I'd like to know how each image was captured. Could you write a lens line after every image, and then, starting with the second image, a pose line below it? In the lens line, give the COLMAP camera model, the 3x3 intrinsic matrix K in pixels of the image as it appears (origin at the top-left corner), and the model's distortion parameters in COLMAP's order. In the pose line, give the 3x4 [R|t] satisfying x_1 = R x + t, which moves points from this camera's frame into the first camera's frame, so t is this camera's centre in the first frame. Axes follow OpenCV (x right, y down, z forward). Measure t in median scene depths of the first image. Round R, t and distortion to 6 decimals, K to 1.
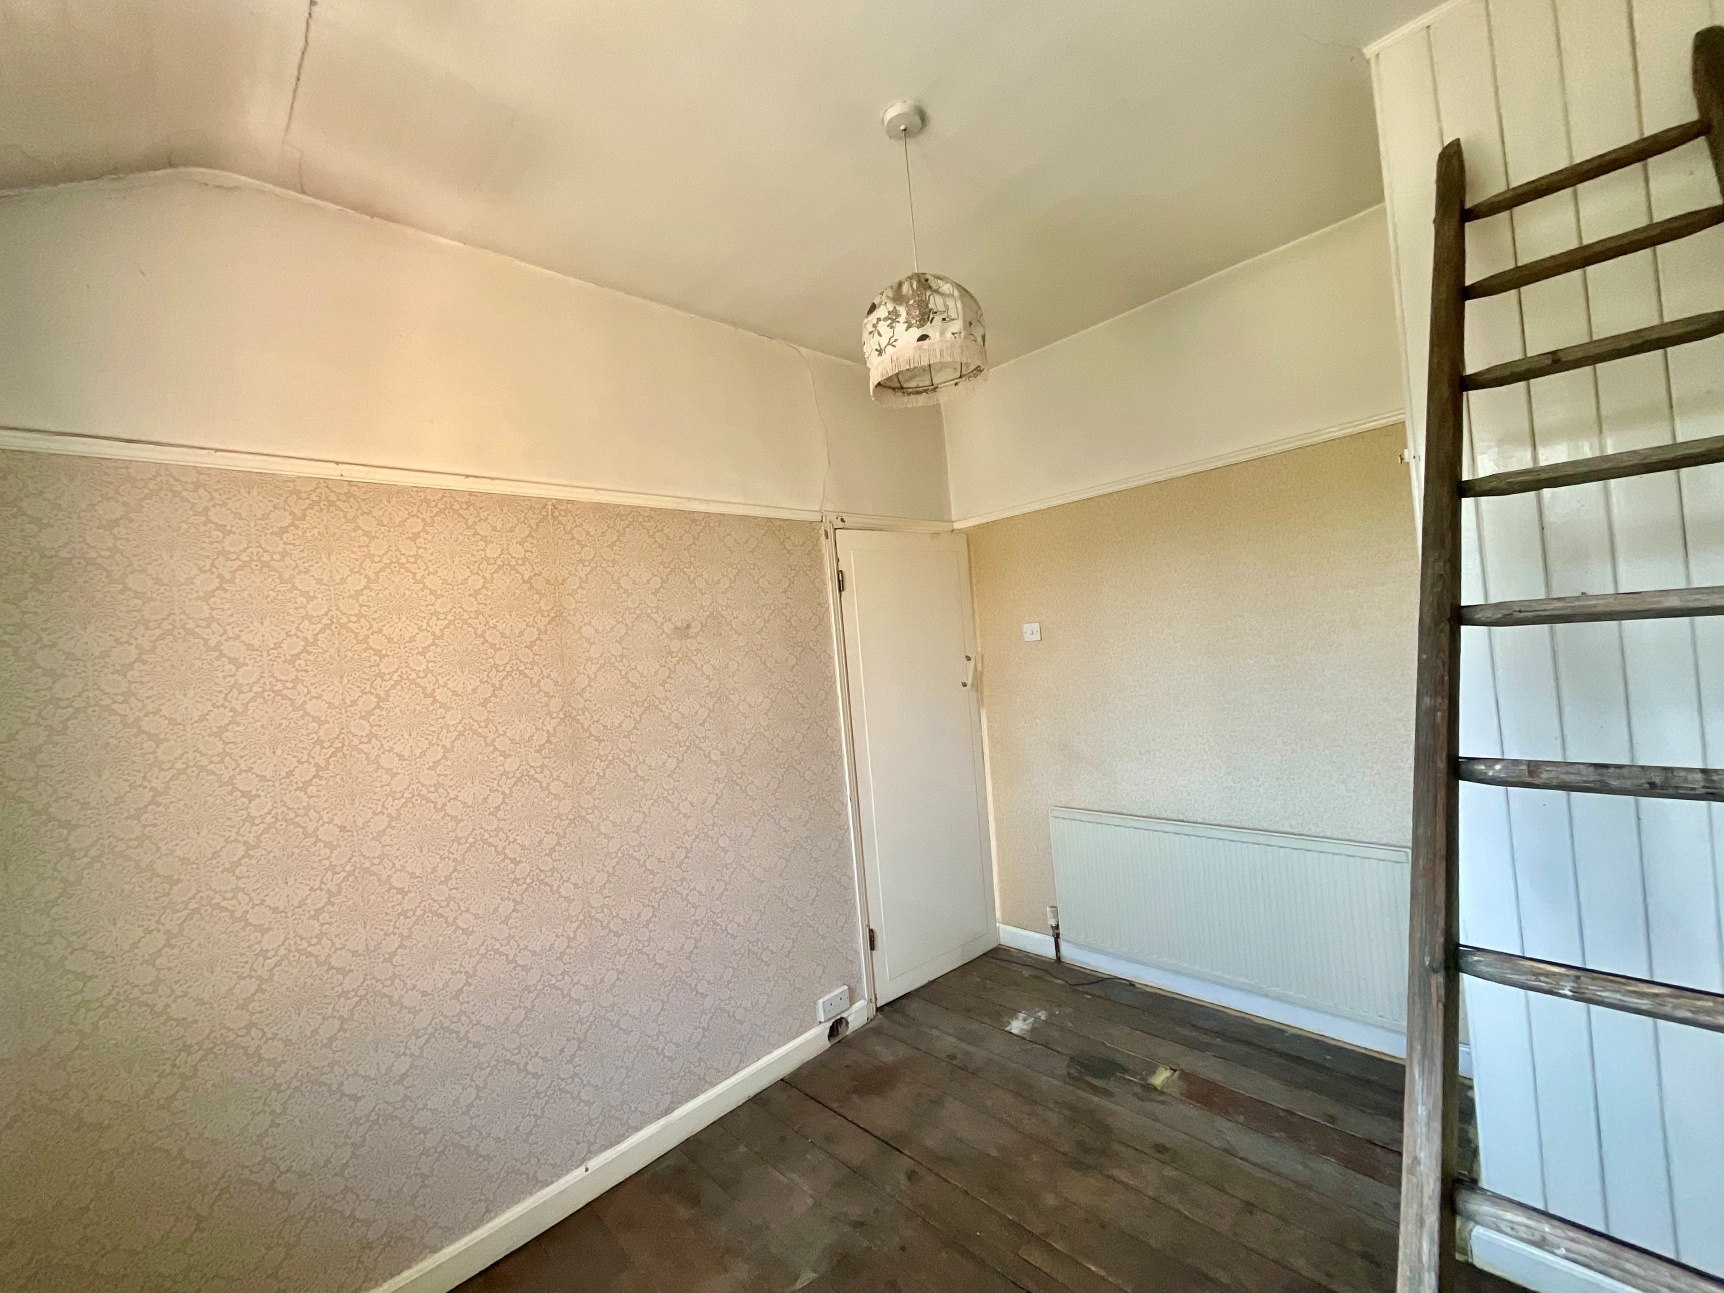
lens RADIAL K [[695.6, 0, 862.1], [0, 695.6, 647.2], [0, 0, 1]] dist [-0.004344, -0.001179]
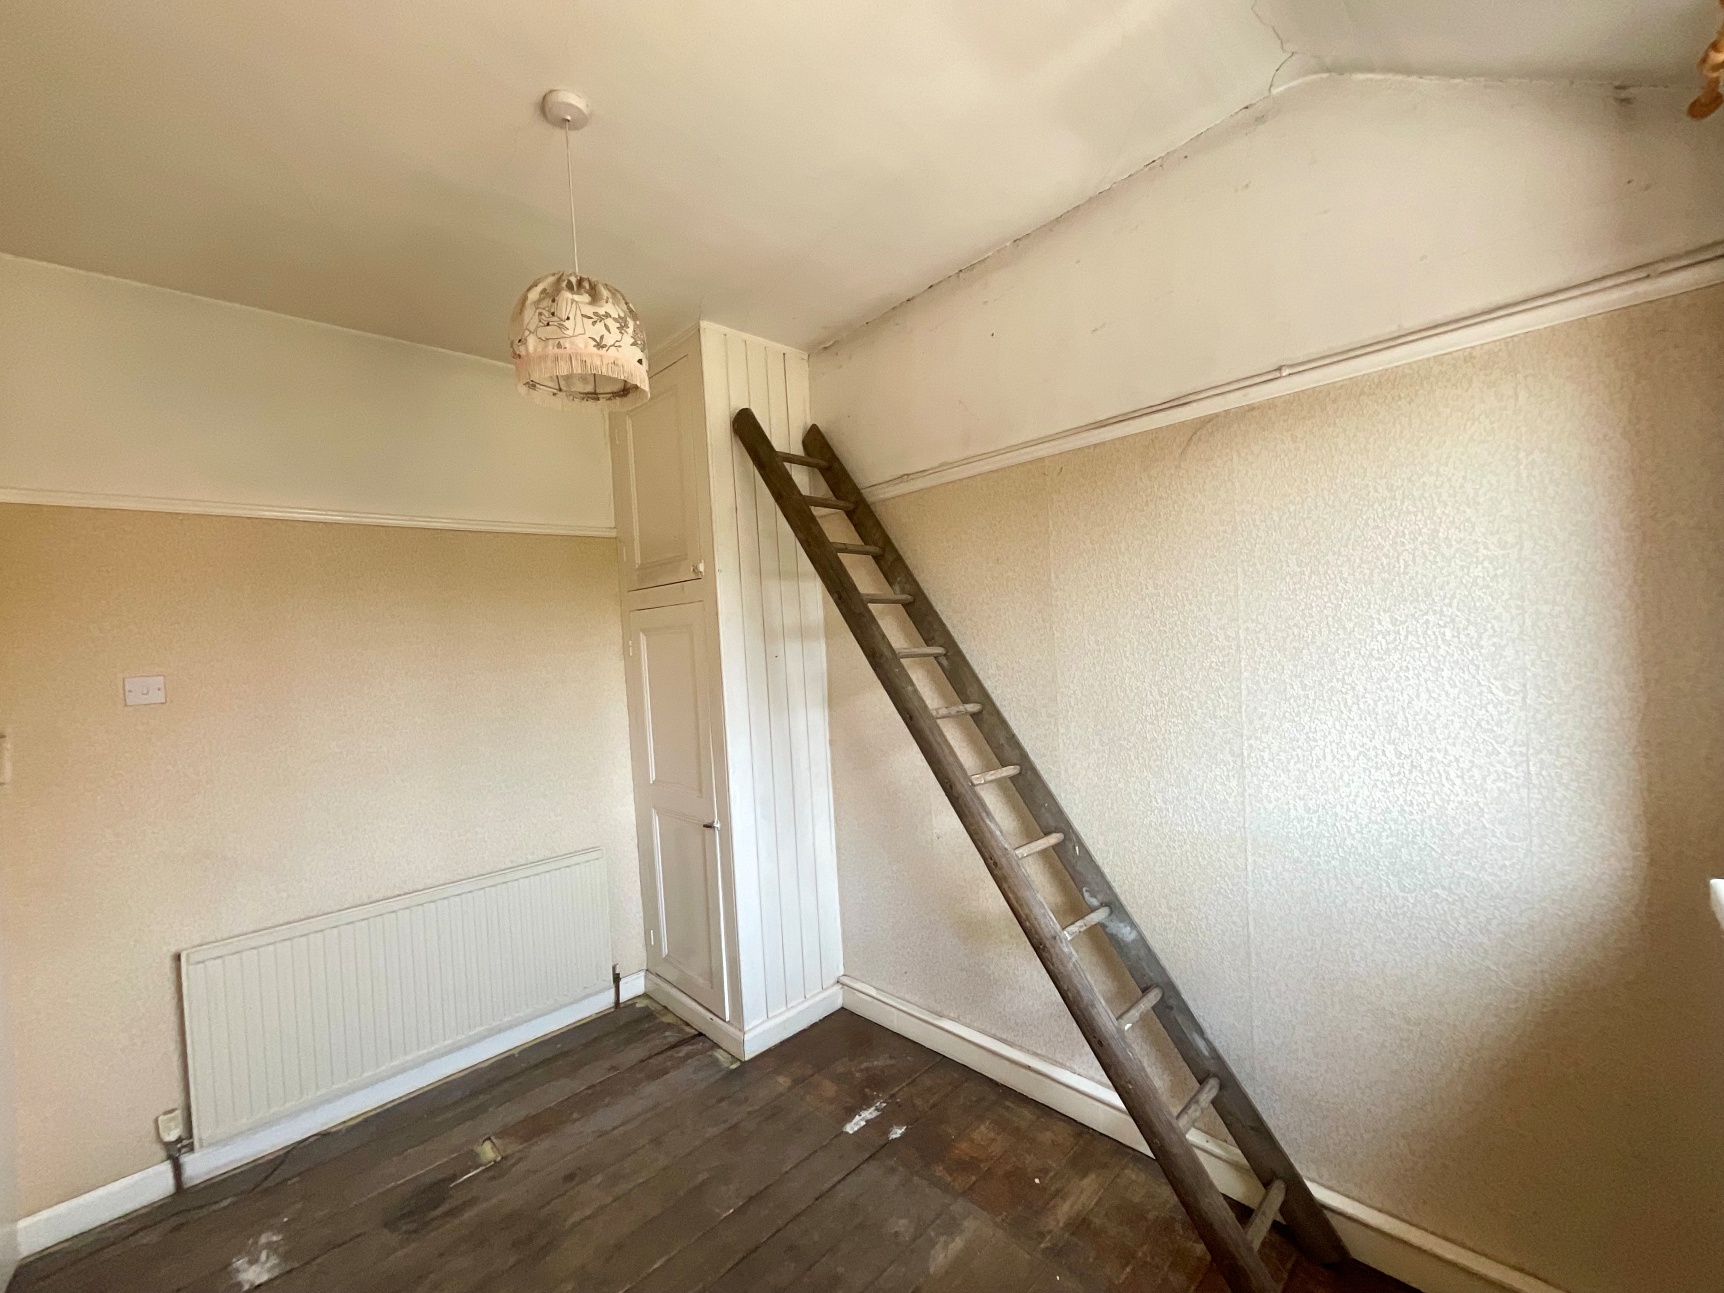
lens RADIAL K [[695.6, 0, 868.7], [0, 695.6, 648.9], [0, 0, 1]] dist [-0.004344, -0.001179]
pose [[-0.022181, 0.084645, 0.996164, -0.573818], [0.061326, 0.994648, -0.083151, 0.048376], [-0.997871, 0.059246, -0.027254, 0.462458]]
